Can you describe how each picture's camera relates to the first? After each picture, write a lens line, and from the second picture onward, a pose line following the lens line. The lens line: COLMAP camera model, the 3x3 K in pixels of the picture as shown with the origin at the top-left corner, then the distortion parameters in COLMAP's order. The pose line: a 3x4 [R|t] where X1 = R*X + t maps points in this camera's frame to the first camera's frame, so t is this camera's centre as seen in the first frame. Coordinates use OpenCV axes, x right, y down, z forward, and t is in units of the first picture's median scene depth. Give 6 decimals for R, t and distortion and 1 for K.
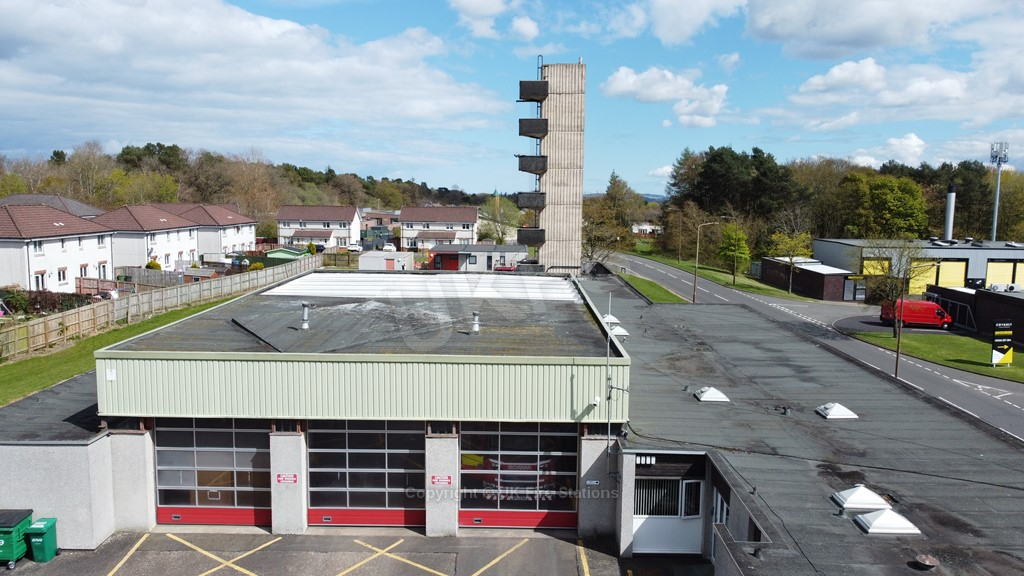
lens RADIAL K [[771.9, 0, 512.0], [0, 771.9, 288.0], [0, 0, 1]] dist [0.008306, -0.011750]
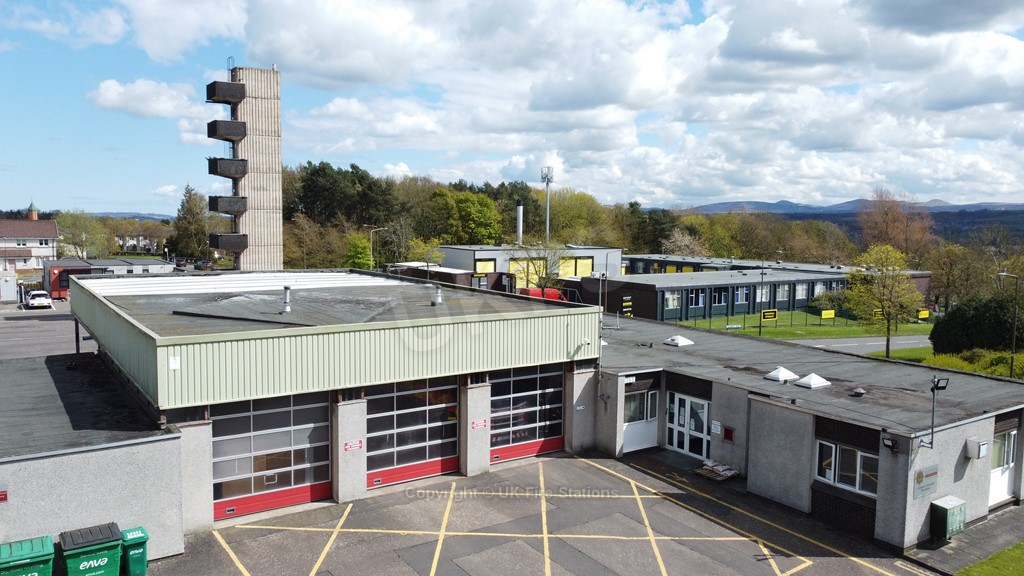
lens RADIAL K [[771.9, 0, 512.0], [0, 771.9, 288.0], [0, 0, 1]] dist [0.008306, -0.011750]
pose [[0.821393, -0.053389, 0.567858, -0.674912], [0.067834, 0.997687, -0.004319, 0.052523], [-0.566314, 0.042068, 0.823115, 0.015023]]
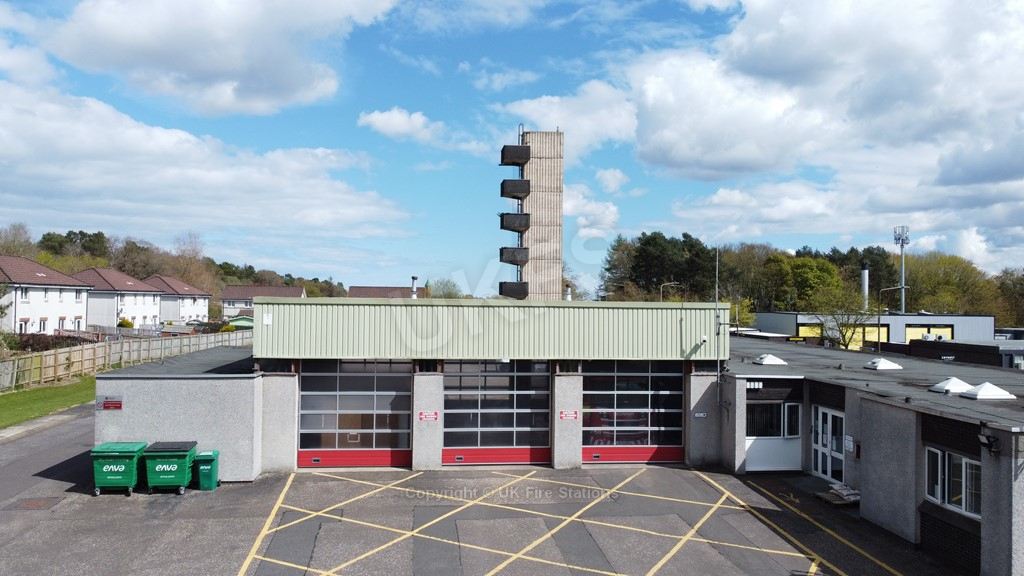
lens RADIAL K [[771.9, 0, 512.0], [0, 771.9, 288.0], [0, 0, 1]] dist [0.008306, -0.011750]
pose [[0.992785, 0.001479, 0.119901, -0.296251], [0.015063, 0.990464, -0.136944, 0.212372], [-0.118960, 0.137762, 0.983296, -0.100347]]
